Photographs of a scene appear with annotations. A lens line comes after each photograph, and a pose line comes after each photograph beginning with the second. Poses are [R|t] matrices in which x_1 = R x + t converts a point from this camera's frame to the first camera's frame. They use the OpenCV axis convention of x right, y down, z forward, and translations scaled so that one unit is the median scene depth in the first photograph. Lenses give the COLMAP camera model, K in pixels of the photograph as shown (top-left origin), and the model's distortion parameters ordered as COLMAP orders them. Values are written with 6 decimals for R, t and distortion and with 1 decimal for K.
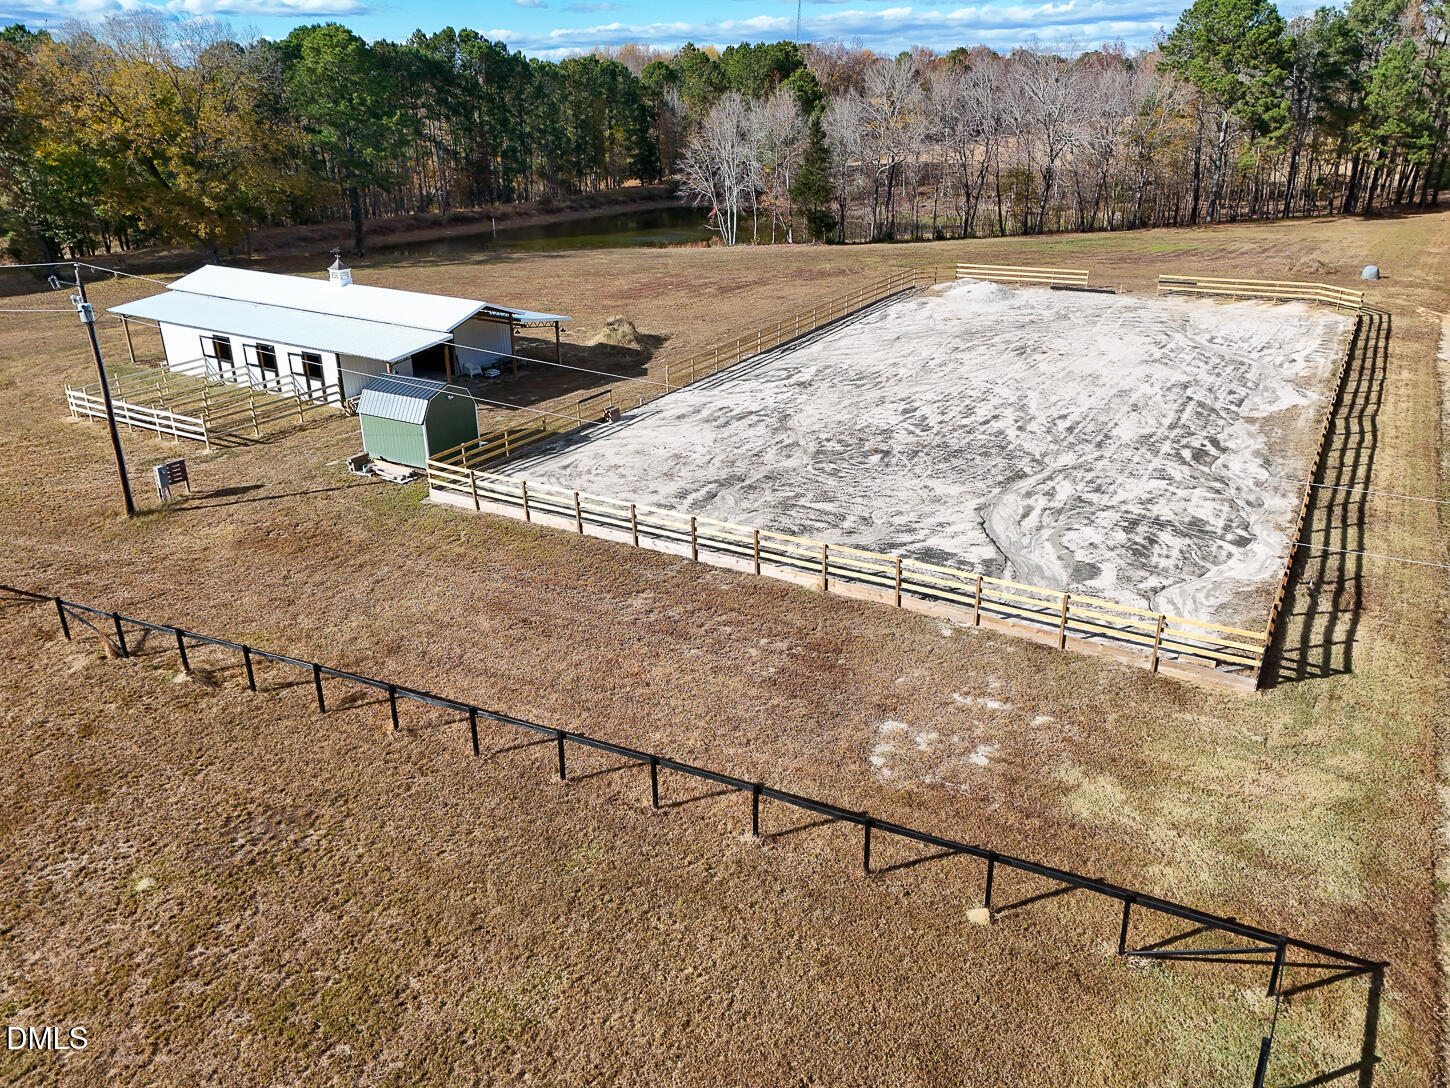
lens RADIAL K [[1055.3, 0, 726.3], [0, 1055.3, 538.0], [0, 0, 1]] dist [0.067591, -0.047826]
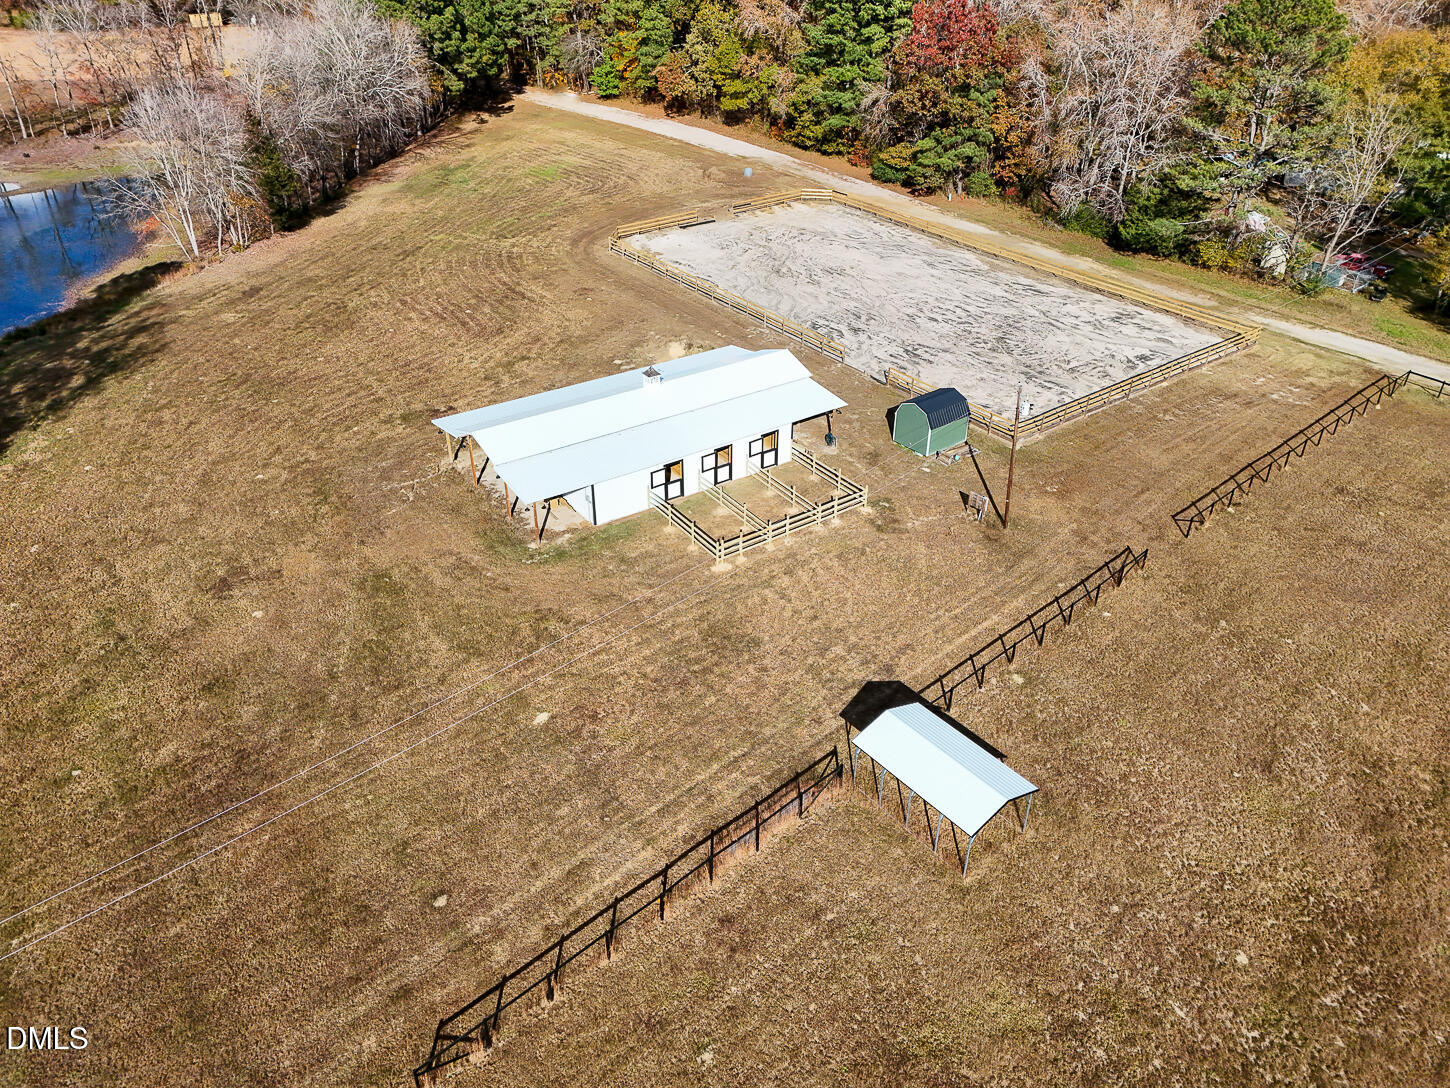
lens RADIAL K [[1055.3, 0, 726.3], [0, 1055.3, 538.0], [0, 0, 1]] dist [0.067591, -0.047826]
pose [[0.376055, -0.478800, 0.793305, -1.923050], [0.348768, 0.866327, 0.357544, -0.697544], [-0.858454, 0.142223, 0.492777, 0.592951]]
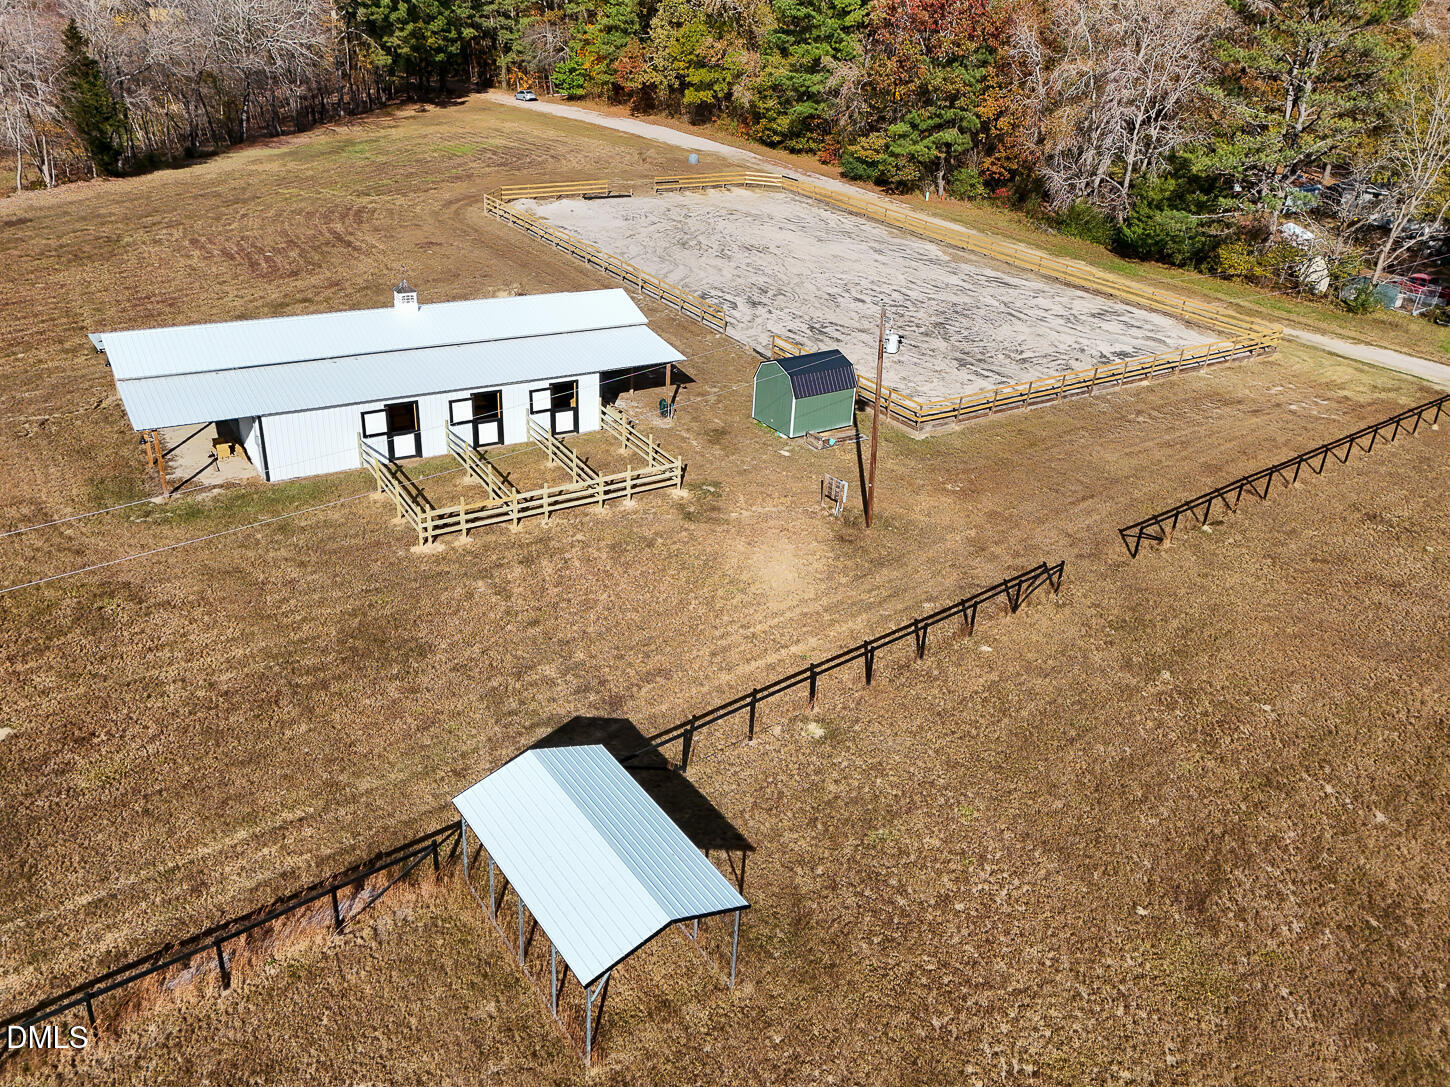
lens RADIAL K [[1130.5, 0, 727.8], [0, 1130.5, 540.8], [0, 0, 1]] dist [0.079628, -0.066843]
pose [[0.424524, -0.378925, 0.822311, -1.531616], [0.294527, 0.916612, 0.270328, -0.352711], [-0.856173, 0.127432, 0.500728, 0.562095]]
